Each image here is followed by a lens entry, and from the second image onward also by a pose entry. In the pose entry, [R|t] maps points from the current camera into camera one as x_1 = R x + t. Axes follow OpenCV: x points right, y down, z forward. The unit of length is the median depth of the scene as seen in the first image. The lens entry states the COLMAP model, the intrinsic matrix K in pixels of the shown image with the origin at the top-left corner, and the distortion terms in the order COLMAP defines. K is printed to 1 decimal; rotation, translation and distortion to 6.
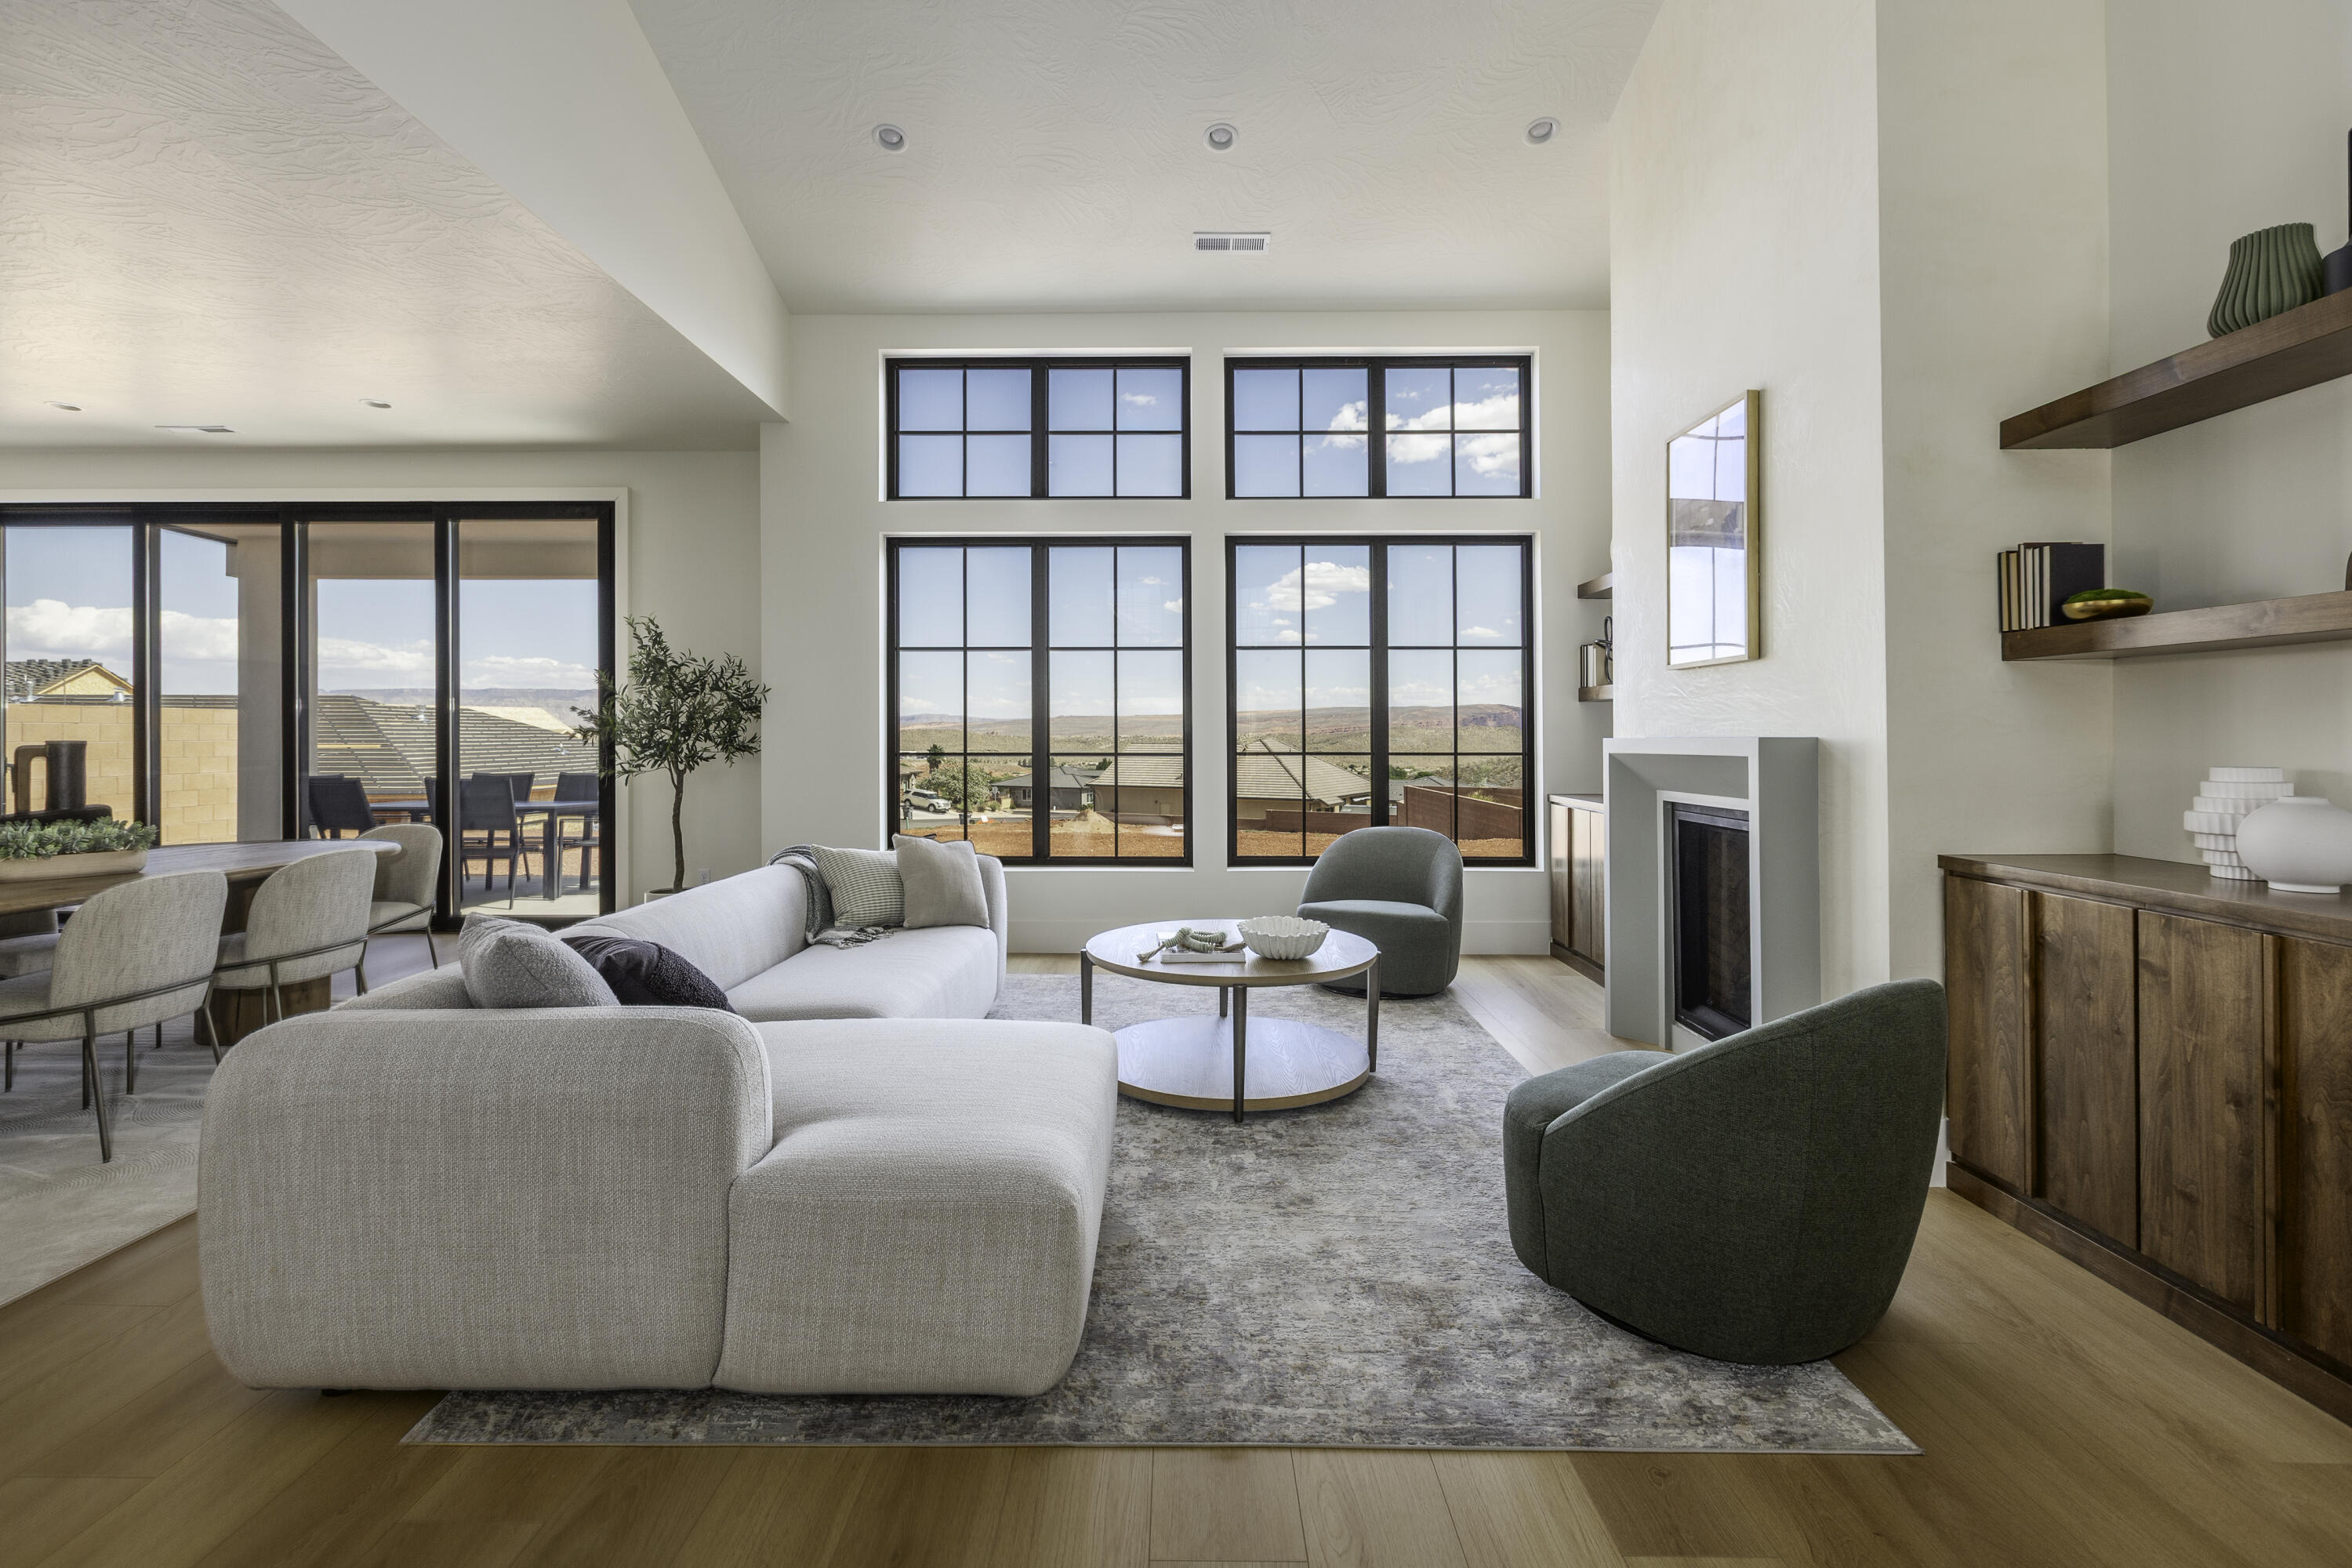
lens RADIAL K [[1051.3, 0, 1159.8], [0, 1051.3, 732.9], [0, 0, 1]] dist [0.000348, -0.000495]
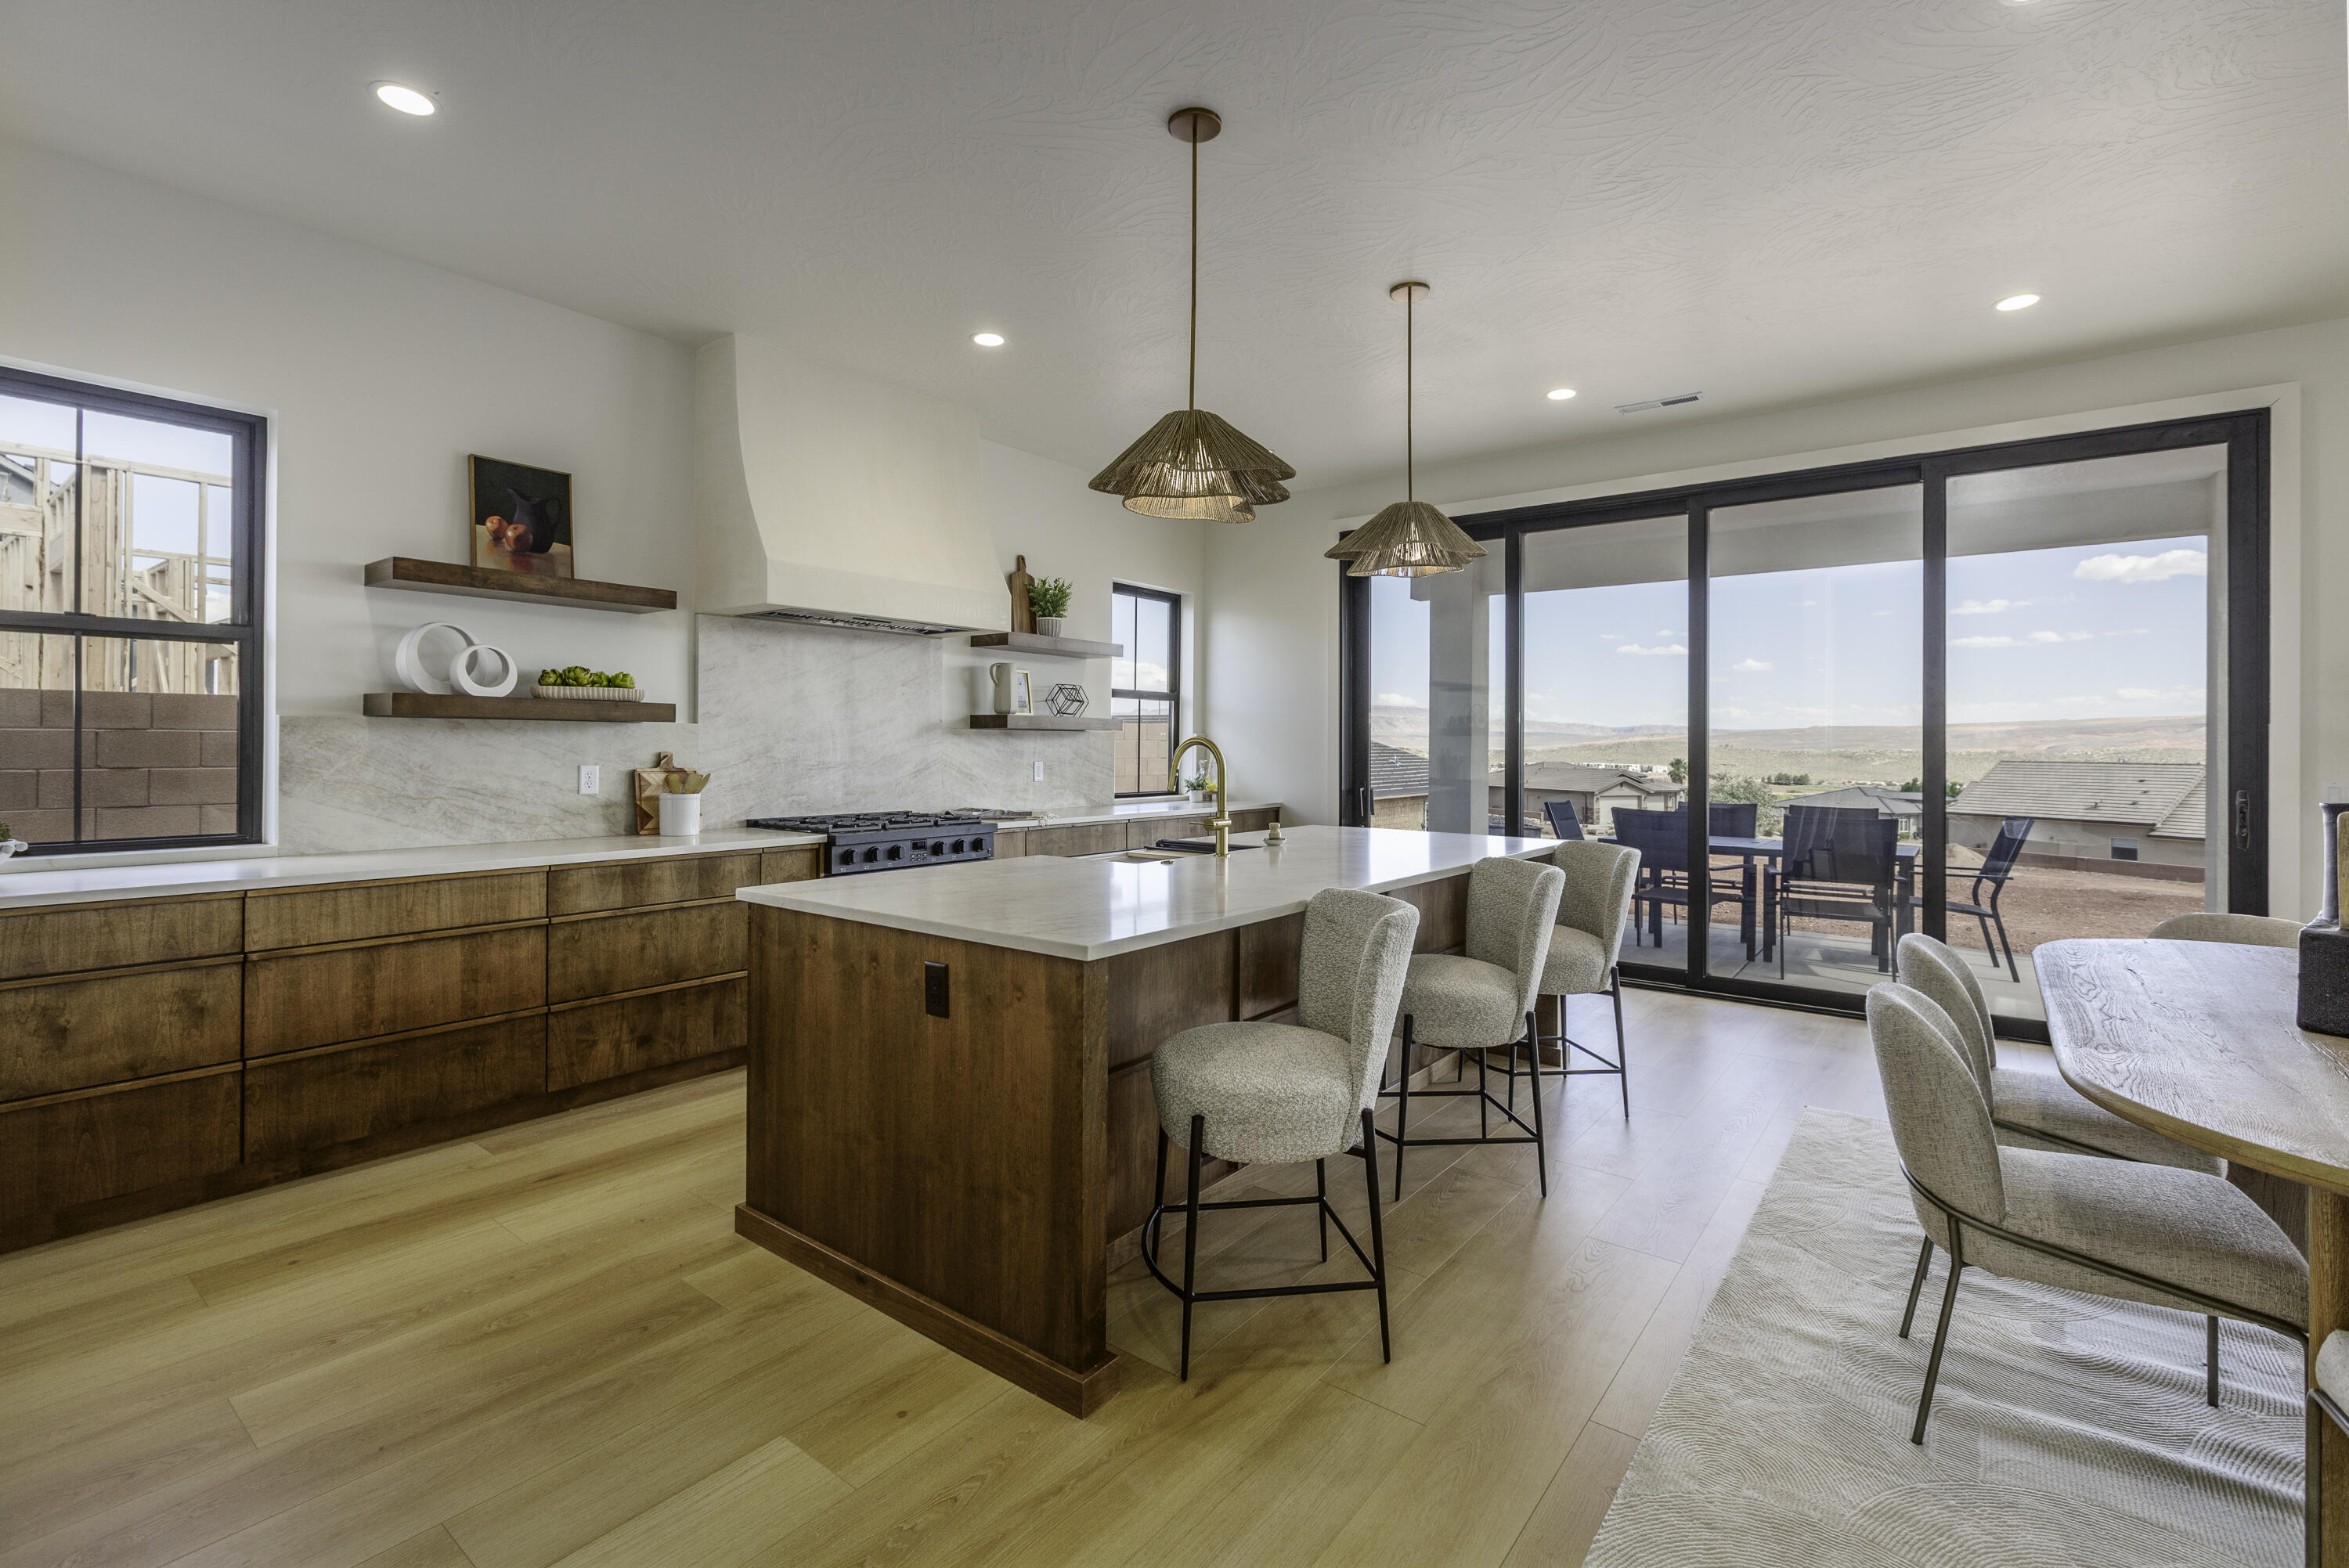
lens RADIAL K [[1049.8, 0, 1172.1], [0, 1049.8, 744.1], [0, 0, 1]] dist [0.000348, -0.000495]
pose [[0.794146, 0.004940, -0.607706, -0.719822], [-0.004966, 0.999986, 0.001640, -0.012601], [0.607706, 0.001716, 0.794160, 0.086420]]
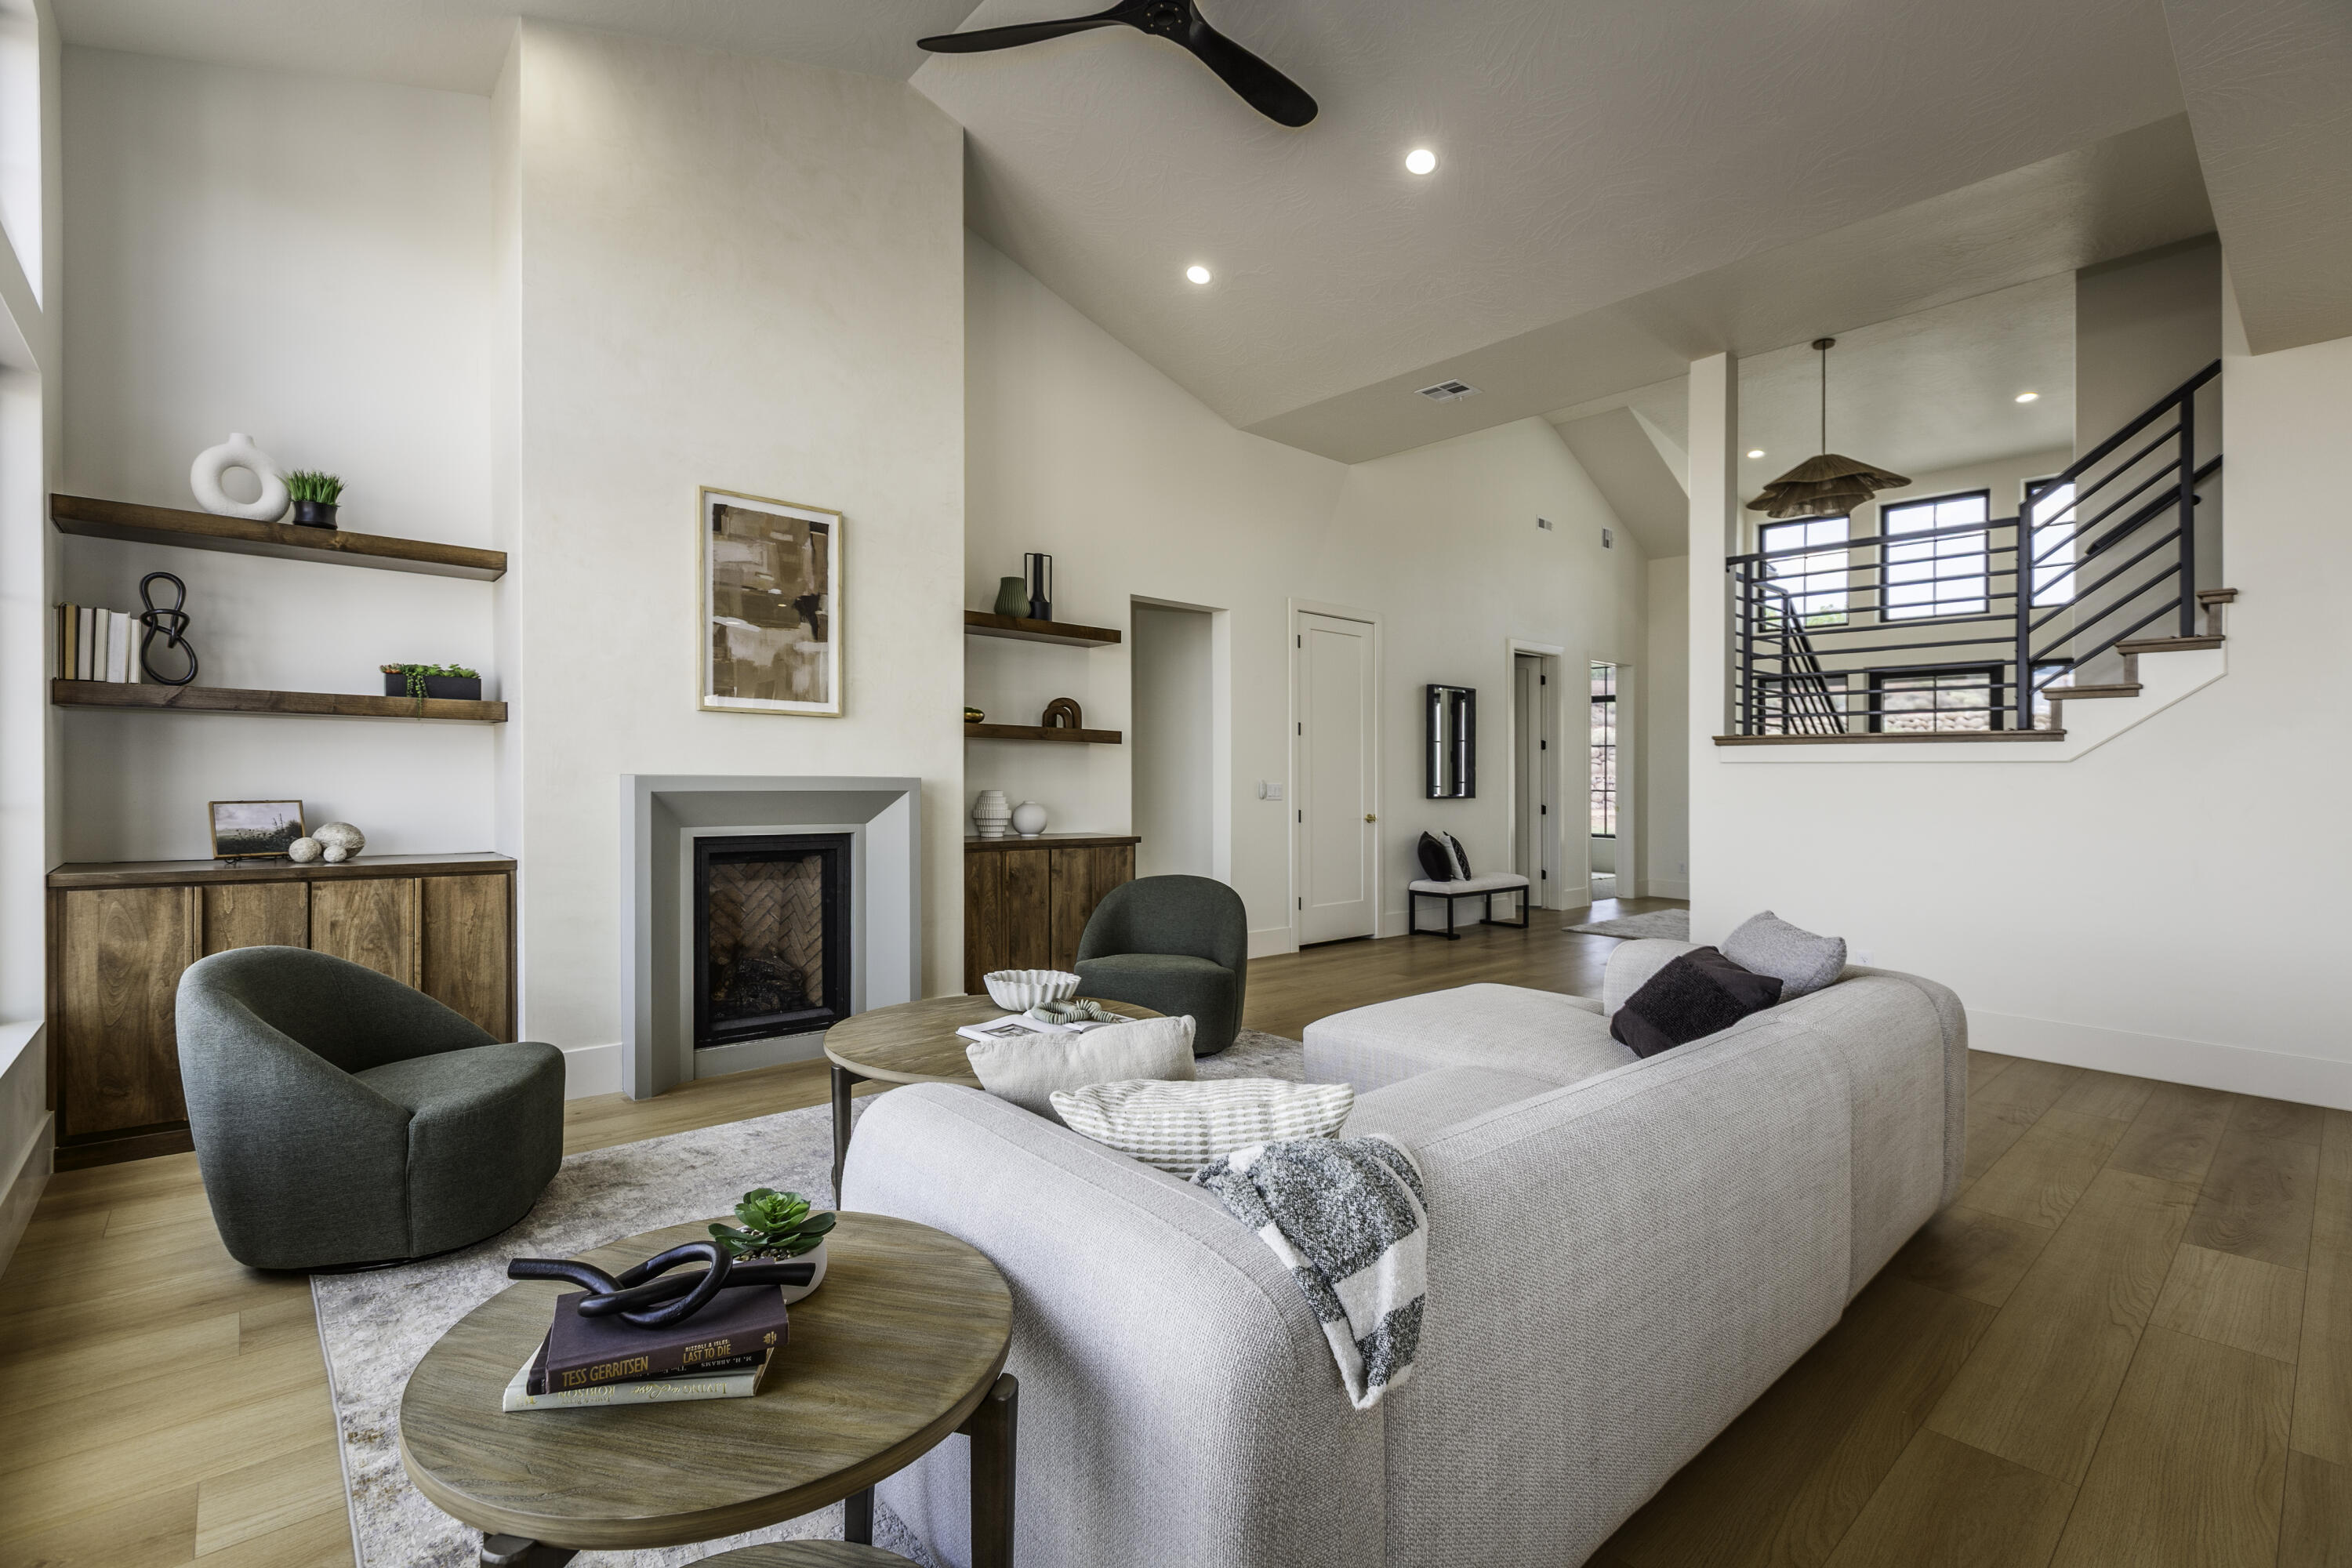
lens RADIAL K [[1051.3, 0, 1152.5], [0, 1051.3, 792.3], [0, 0, 1]] dist [0.000348, -0.000495]
pose [[-0.668463, -0.017662, 0.743536, -0.392265], [-0.014824, 0.999836, 0.010423, 0.002491], [-0.743598, -0.004055, -0.668615, 0.922170]]
